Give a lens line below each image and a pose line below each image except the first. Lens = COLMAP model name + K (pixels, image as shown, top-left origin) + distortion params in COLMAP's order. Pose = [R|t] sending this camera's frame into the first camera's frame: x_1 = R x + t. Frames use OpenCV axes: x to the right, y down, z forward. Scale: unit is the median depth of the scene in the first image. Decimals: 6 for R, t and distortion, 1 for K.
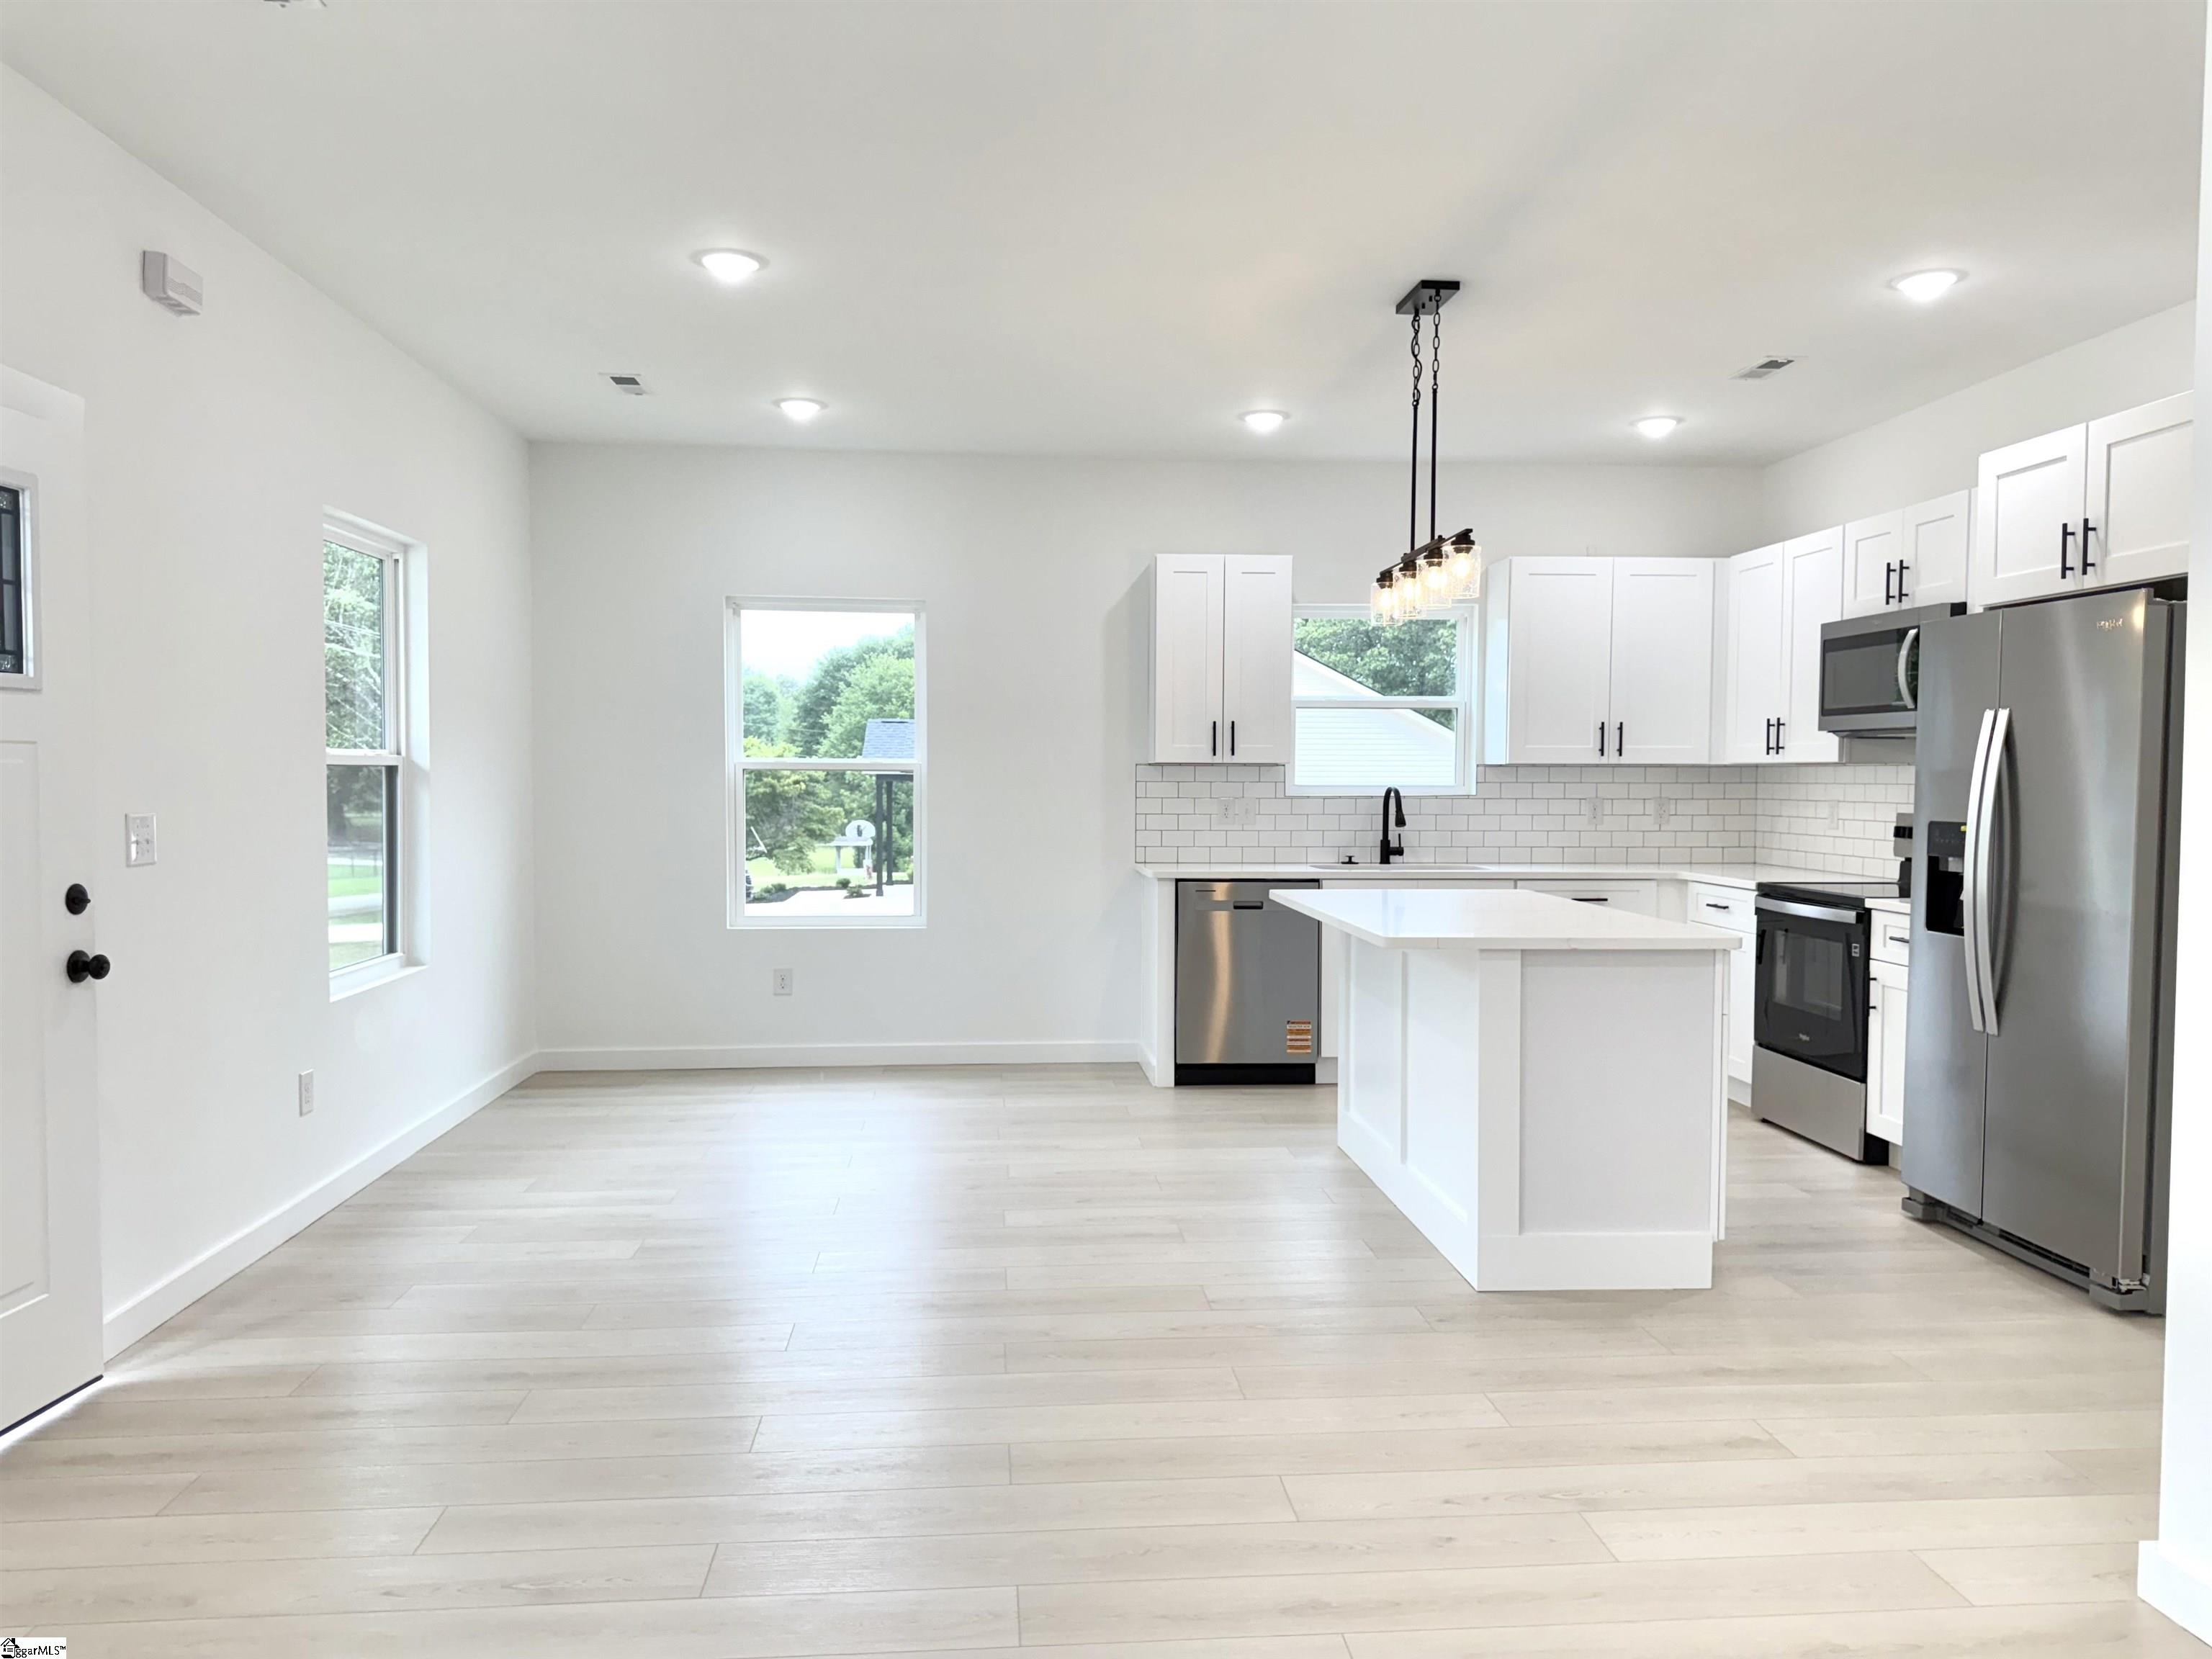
lens RADIAL K [[1553.2, 0, 1087.5], [0, 1553.2, 835.9], [0, 0, 1]] dist [0.081956, -0.091112]
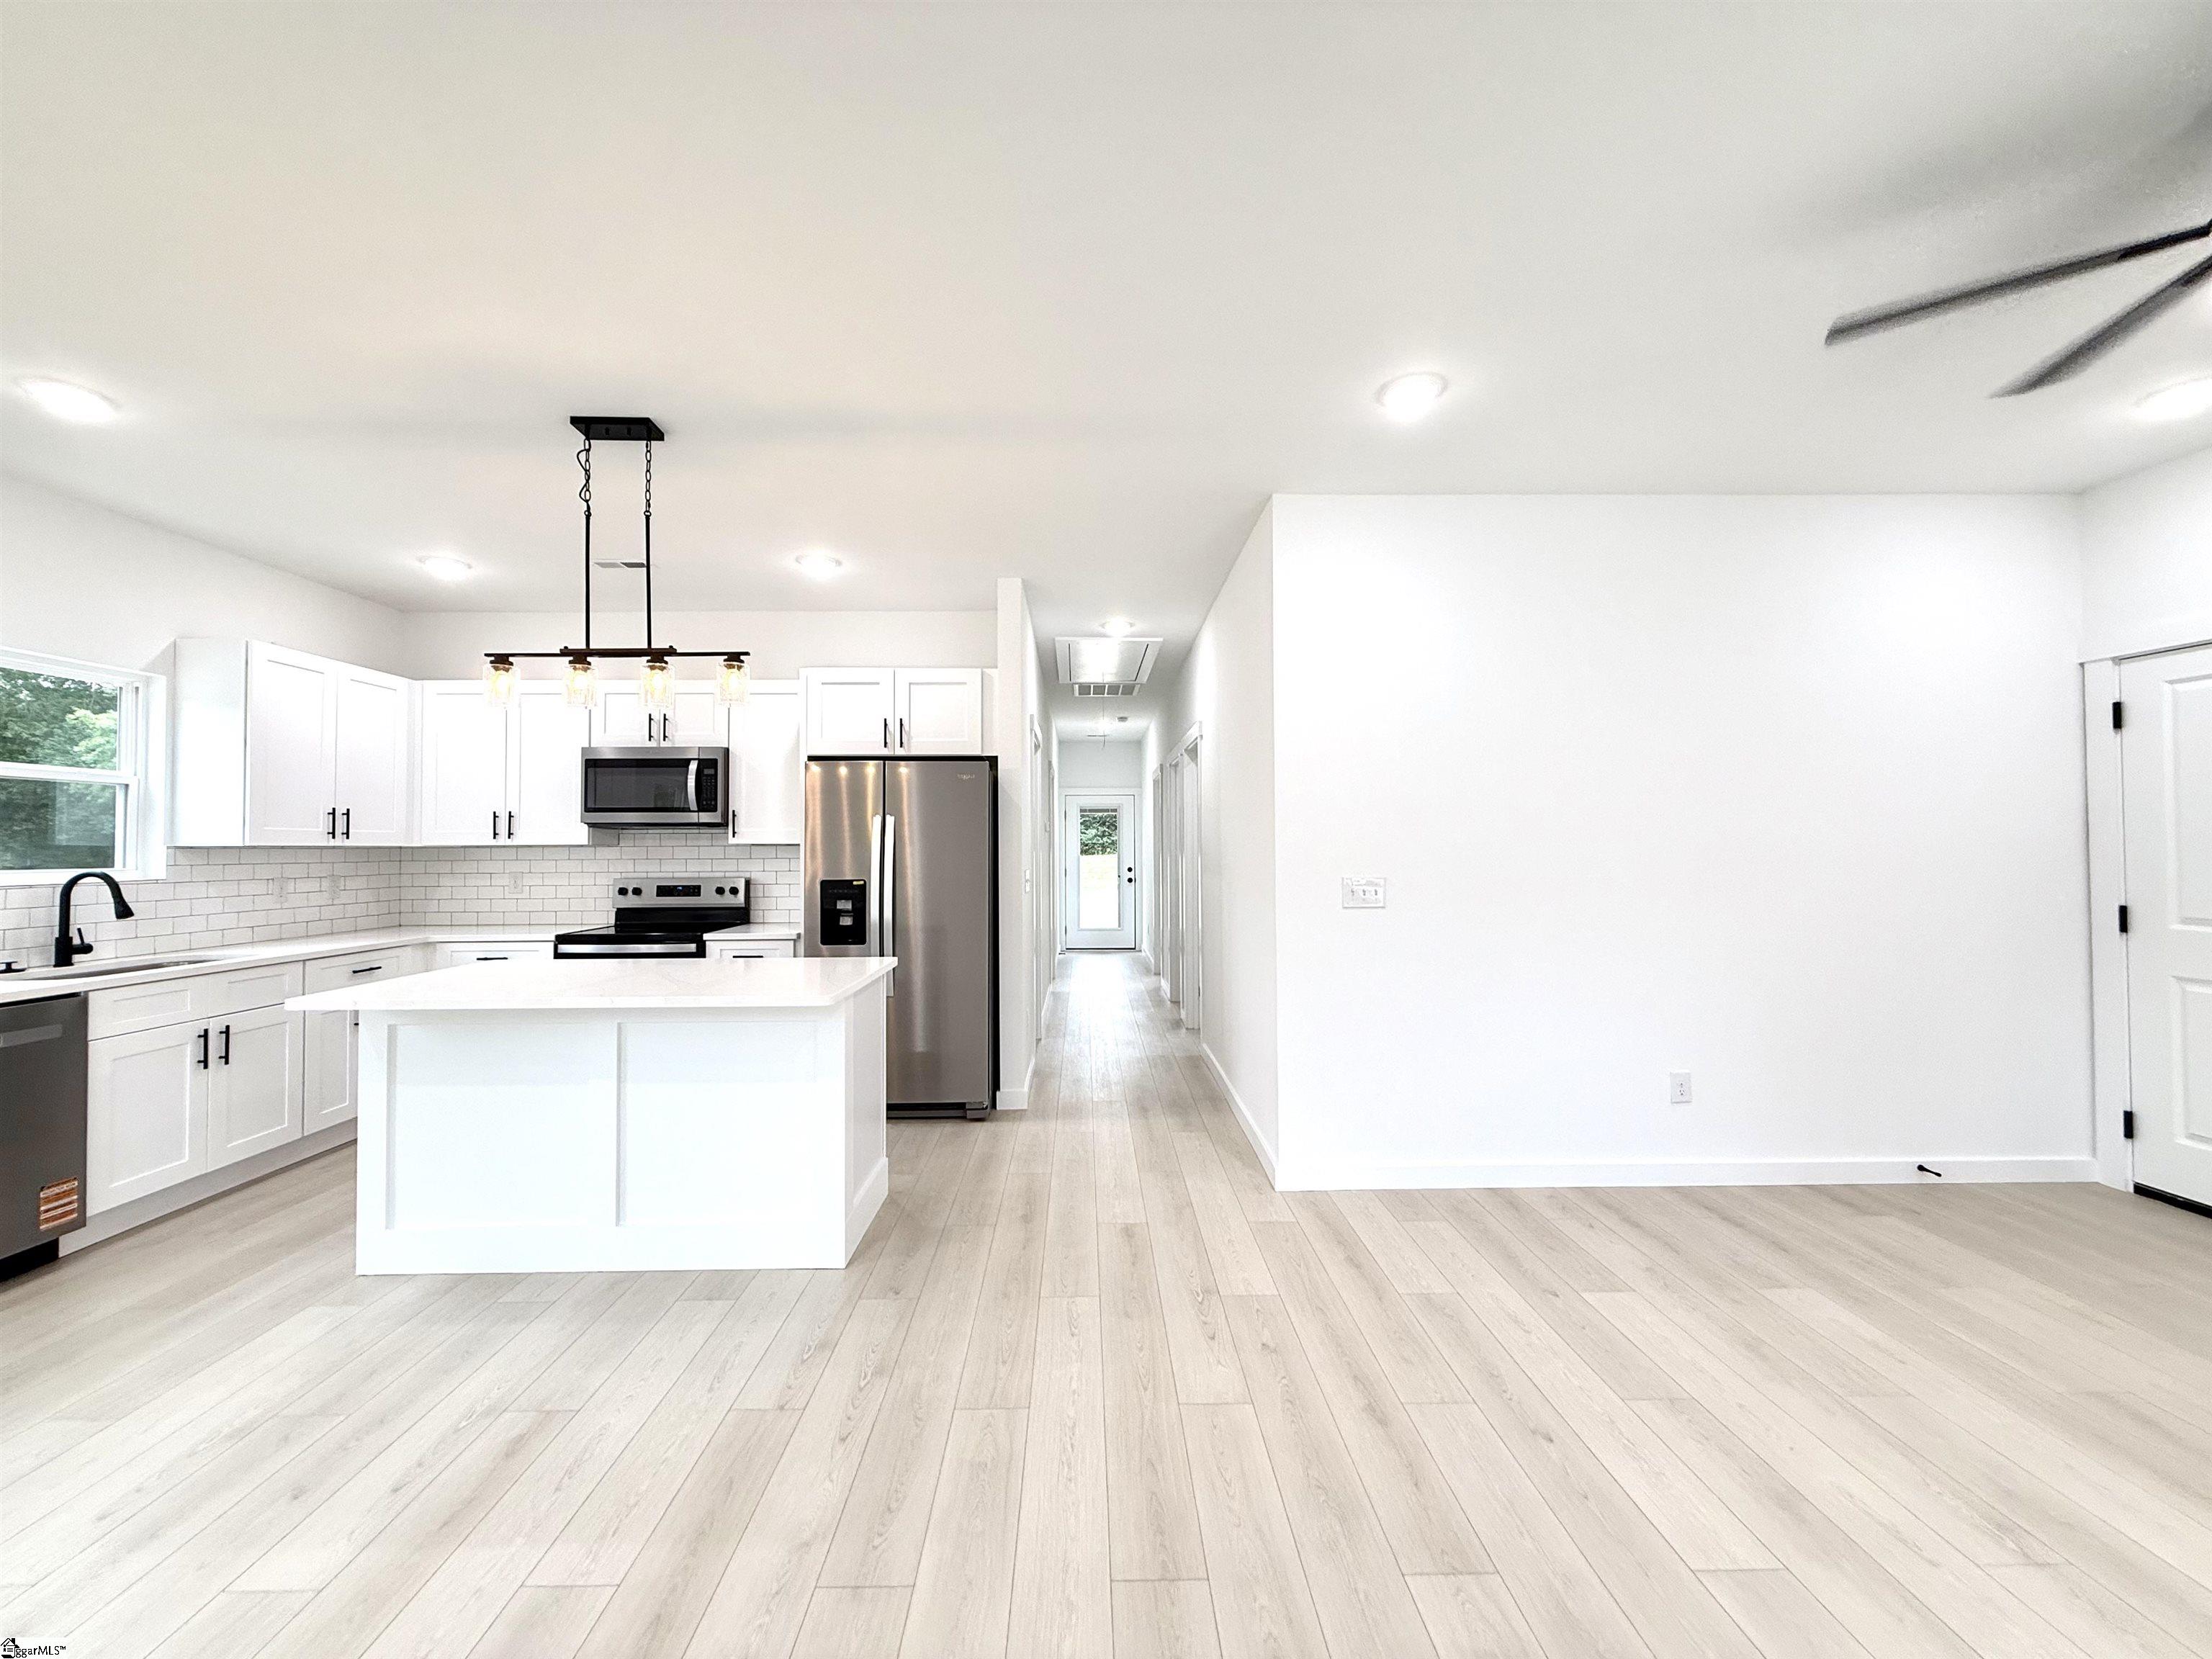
lens RADIAL K [[887.2, 0, 1100.2], [0, 887.2, 830.9], [0, 0, 1]] dist [0.003492, -0.001245]
pose [[0.050247, 0.014445, 0.998632, -0.270252], [0.045449, 0.998826, -0.016735, -0.022255], [-0.997702, 0.046227, 0.049531, 0.445493]]
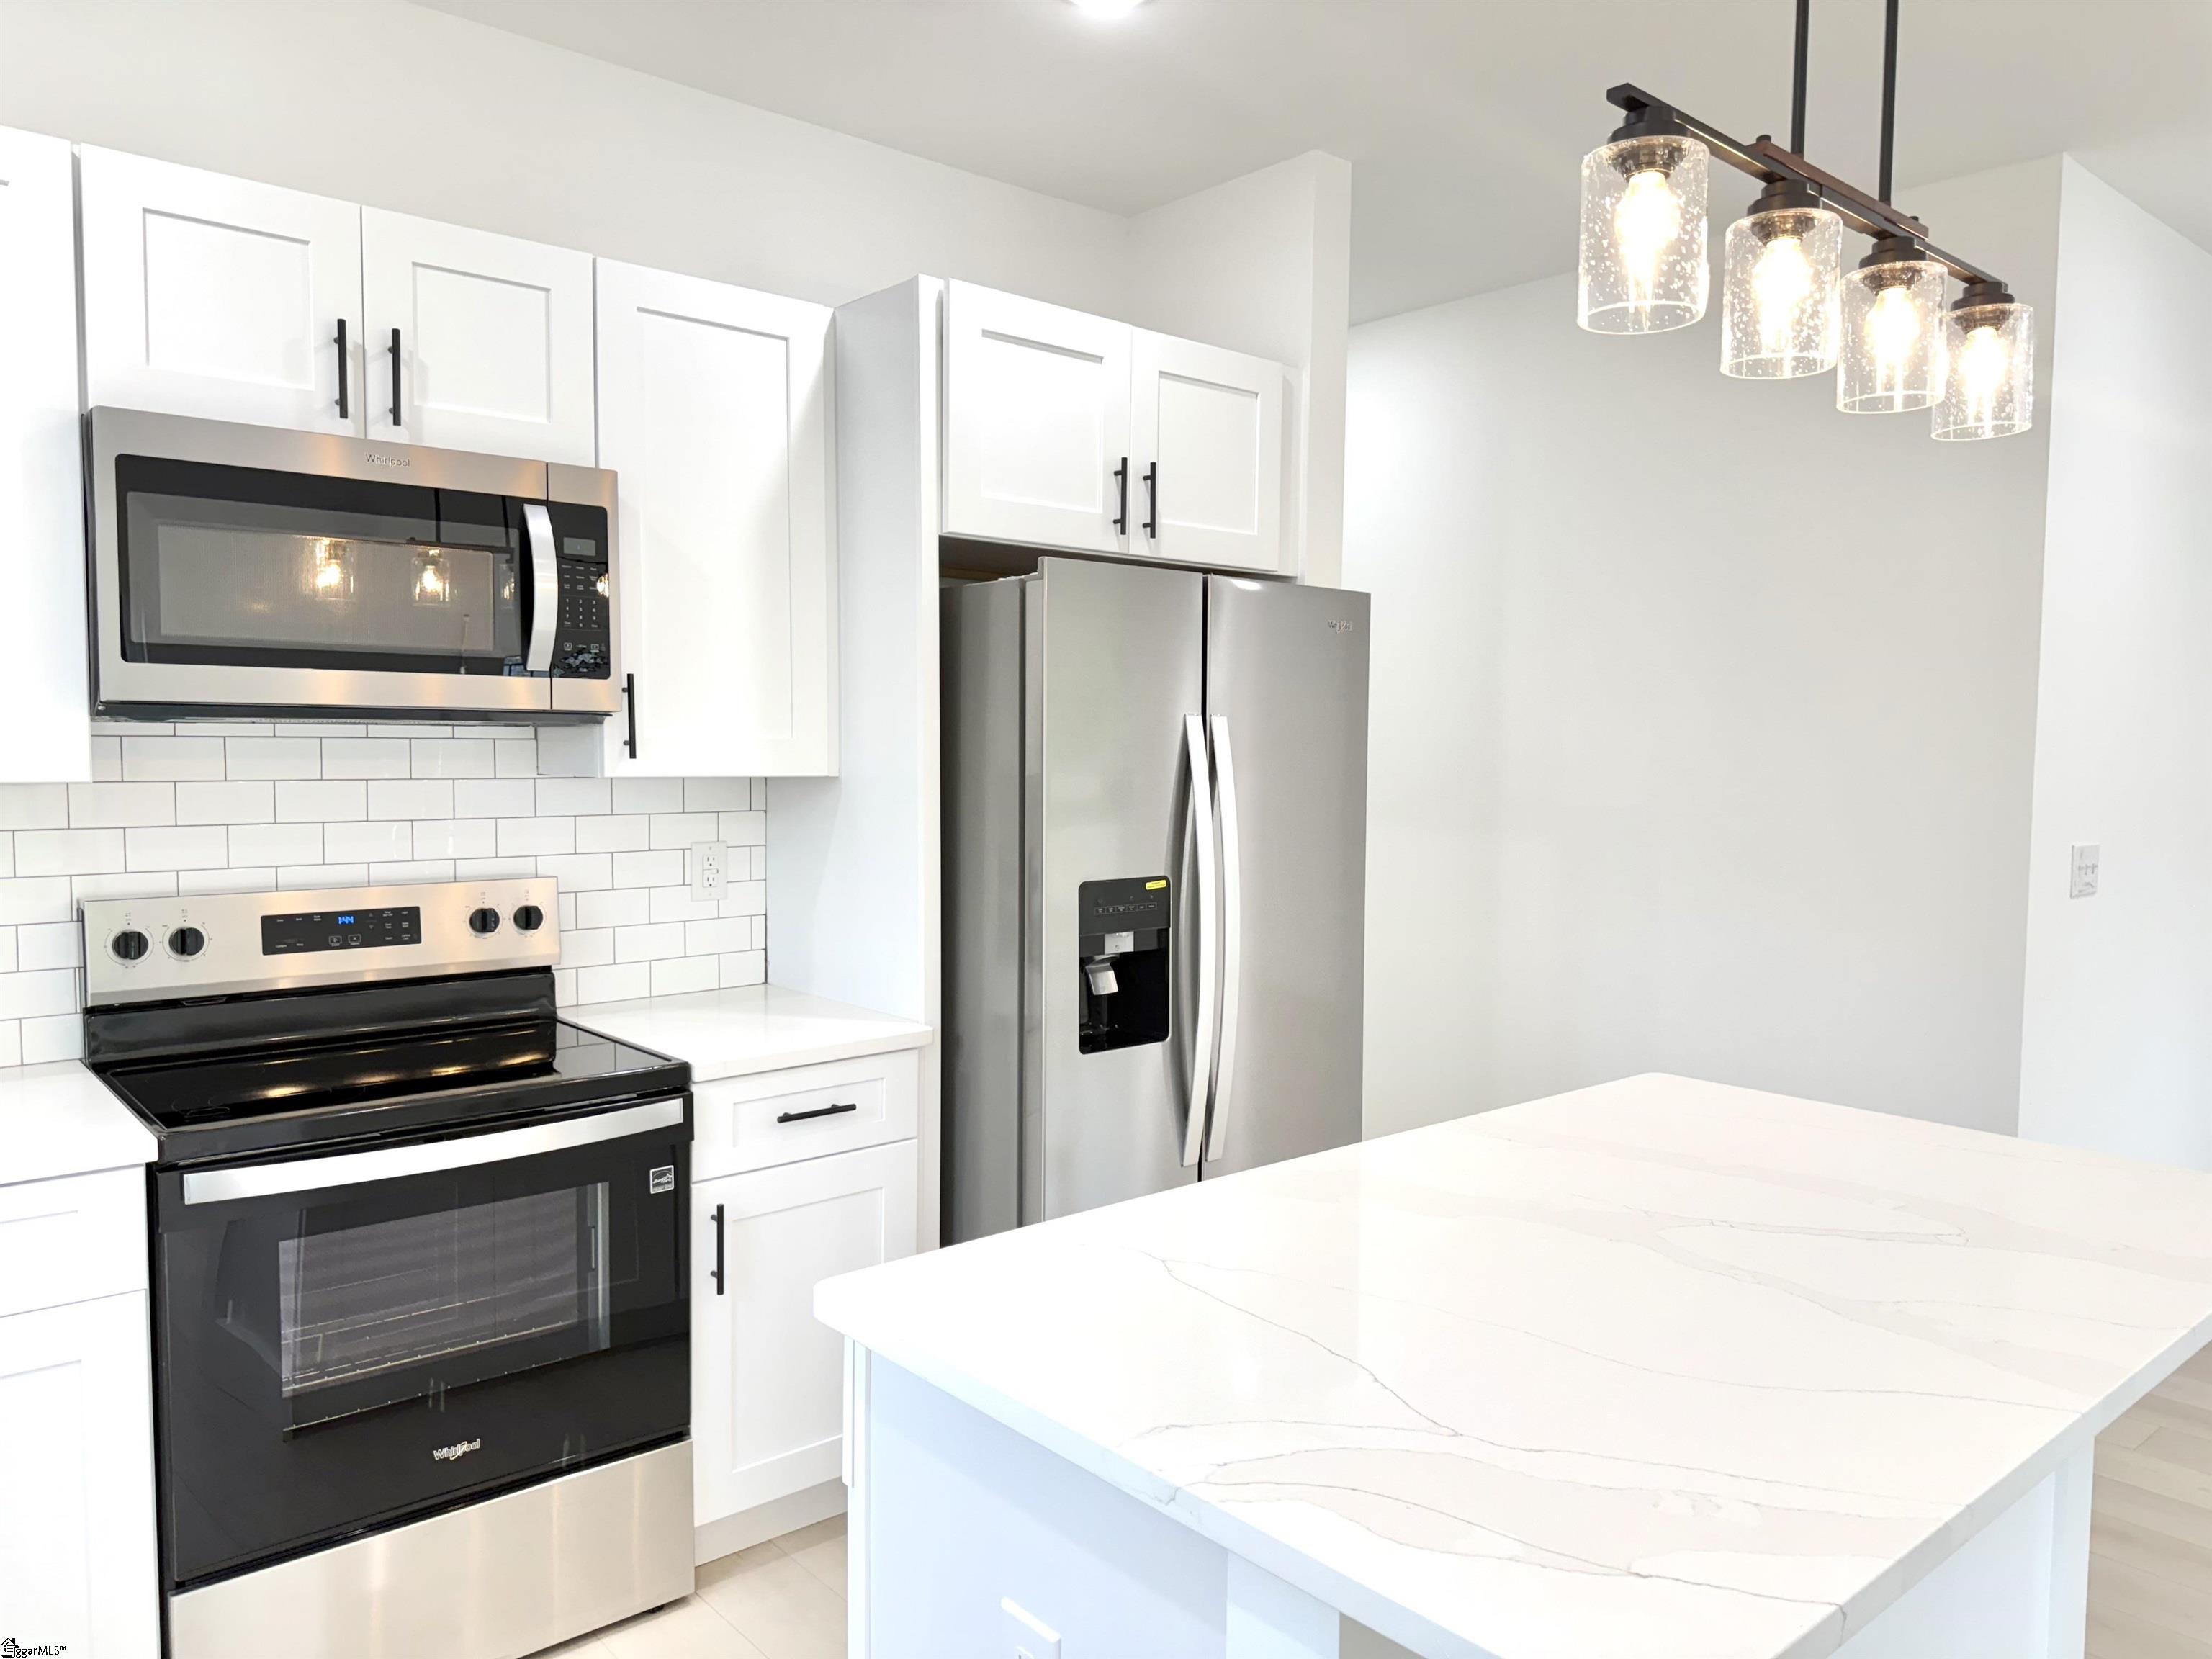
lens RADIAL K [[1553.2, 0, 1115.9], [0, 1553.2, 821.7], [0, 0, 1]] dist [0.081956, -0.091112]
pose [[-0.605556, -0.053348, 0.794013, 0.025198], [0.019052, 0.996493, 0.081483, -0.056832], [-0.795575, 0.064470, -0.602415, 0.924762]]
